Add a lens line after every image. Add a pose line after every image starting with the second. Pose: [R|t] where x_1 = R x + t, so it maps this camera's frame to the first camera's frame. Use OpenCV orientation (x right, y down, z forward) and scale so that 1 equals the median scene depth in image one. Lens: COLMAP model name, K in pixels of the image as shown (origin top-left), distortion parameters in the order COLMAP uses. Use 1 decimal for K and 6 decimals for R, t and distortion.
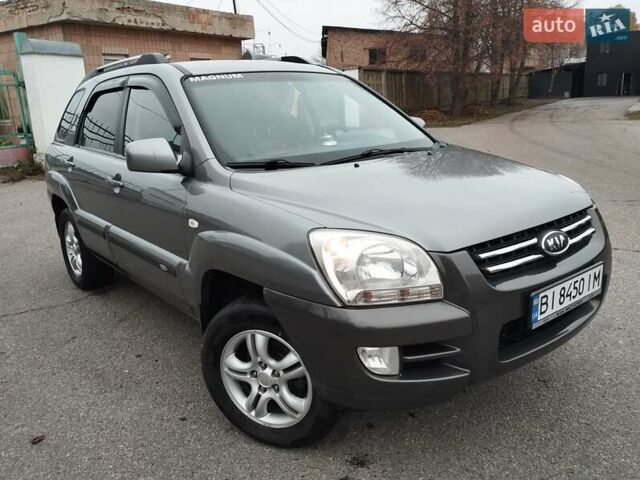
lens RADIAL K [[521.2, 0, 322.4], [0, 521.2, 238.6], [0, 0, 1]] dist [0.061082, -0.042597]
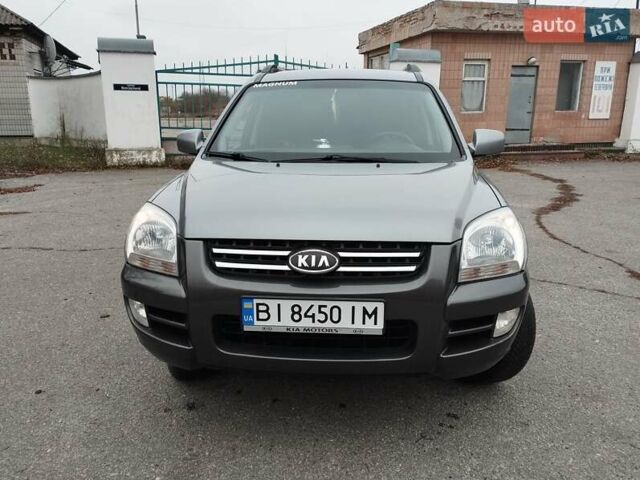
lens RADIAL K [[521.2, 0, 323.3], [0, 521.2, 241.7], [0, 0, 1]] dist [0.061082, -0.042597]
pose [[0.737073, 0.210765, -0.642108, 0.145520], [-0.210505, 0.974459, 0.078218, -0.014578], [0.642193, 0.077515, 0.762614, 0.036939]]
